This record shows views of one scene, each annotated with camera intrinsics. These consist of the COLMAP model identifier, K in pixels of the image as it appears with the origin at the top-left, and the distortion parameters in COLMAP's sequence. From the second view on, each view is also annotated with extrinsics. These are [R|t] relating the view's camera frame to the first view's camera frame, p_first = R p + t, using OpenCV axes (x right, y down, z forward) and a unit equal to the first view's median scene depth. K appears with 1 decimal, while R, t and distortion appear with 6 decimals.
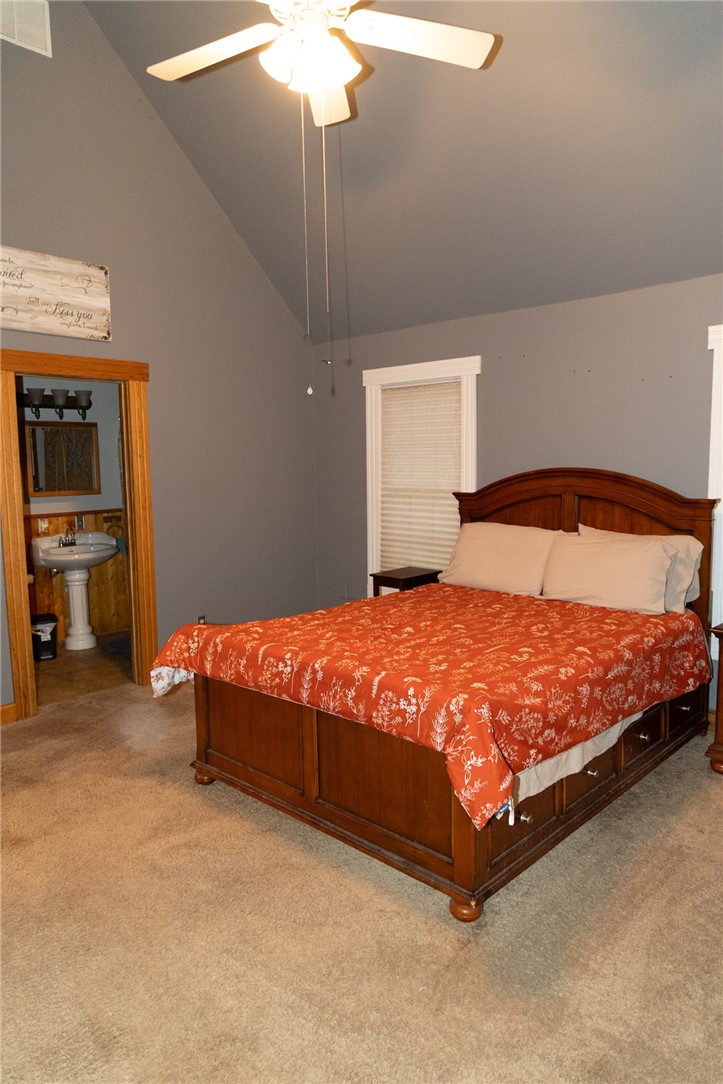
lens RADIAL K [[718.5, 0, 358.9], [0, 718.5, 540.4], [0, 0, 1]] dist [-0.015542, -0.002914]
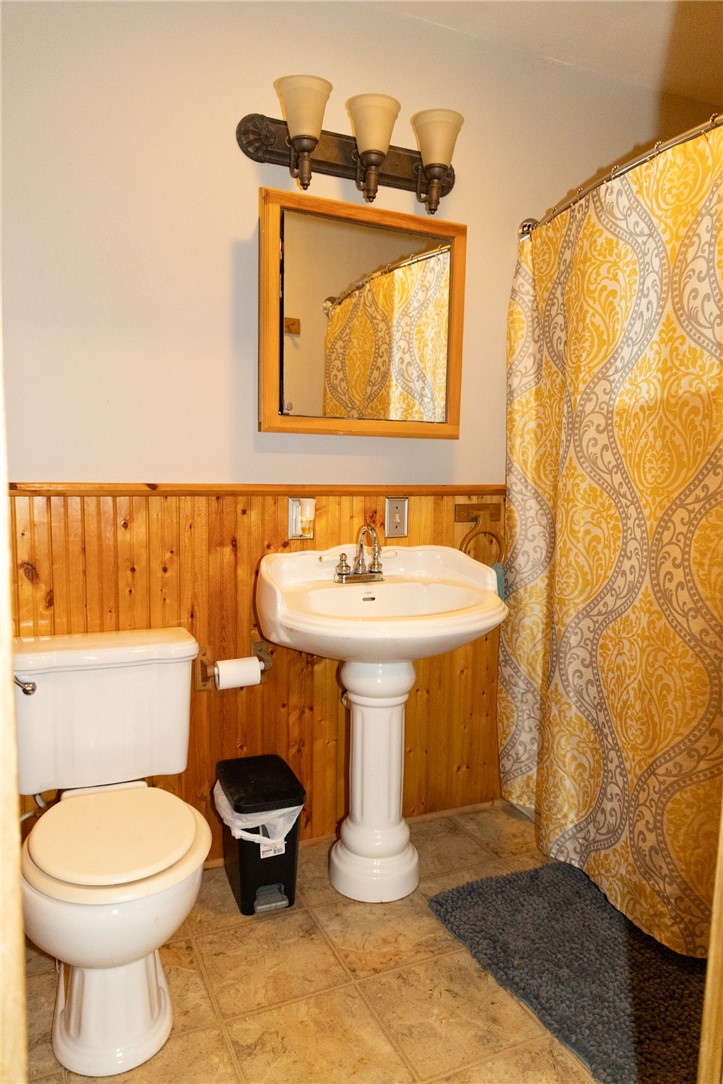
lens RADIAL K [[718.5, 0, 359.1], [0, 718.5, 541.1], [0, 0, 1]] dist [-0.015542, -0.002914]
pose [[0.928510, 0.066662, -0.365274, -0.392087], [-0.072596, 0.997358, -0.002518, -0.014842], [0.364141, 0.028856, 0.930897, 0.941712]]
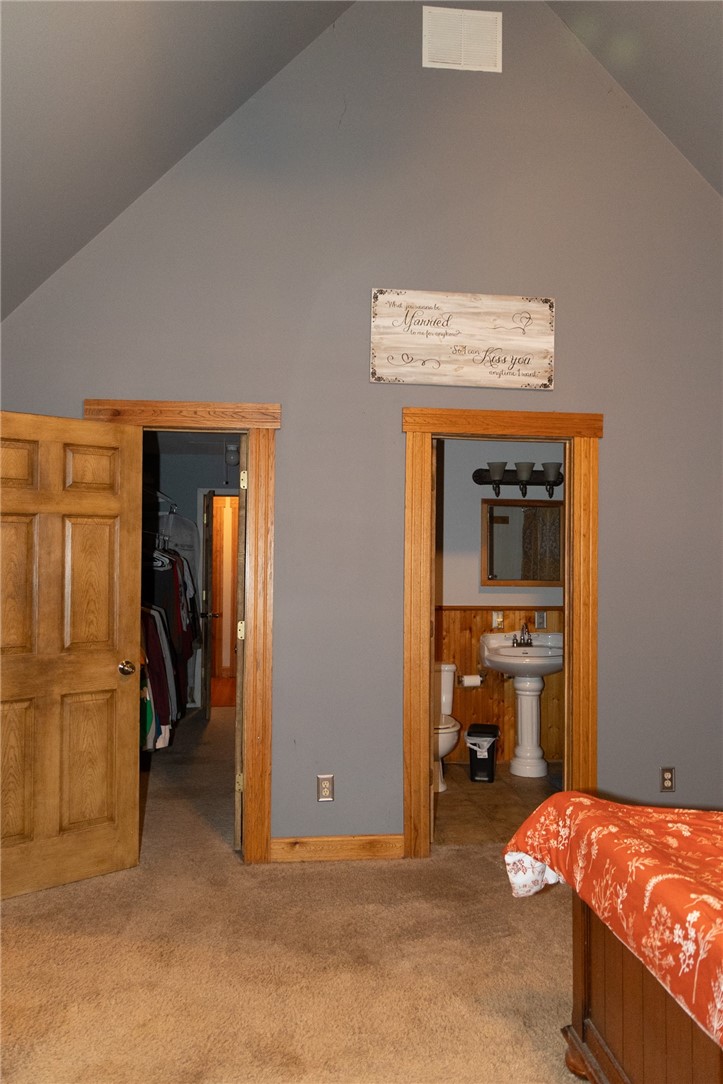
lens RADIAL K [[761.0, 0, 361.7], [0, 761.0, 538.1], [0, 0, 1]] dist [0.010473, -0.011400]
pose [[0.758247, 0.005308, -0.651946, 0.041580], [-0.095144, 0.990163, -0.102595, -0.011734], [0.644988, 0.139821, 0.751293, 0.270084]]
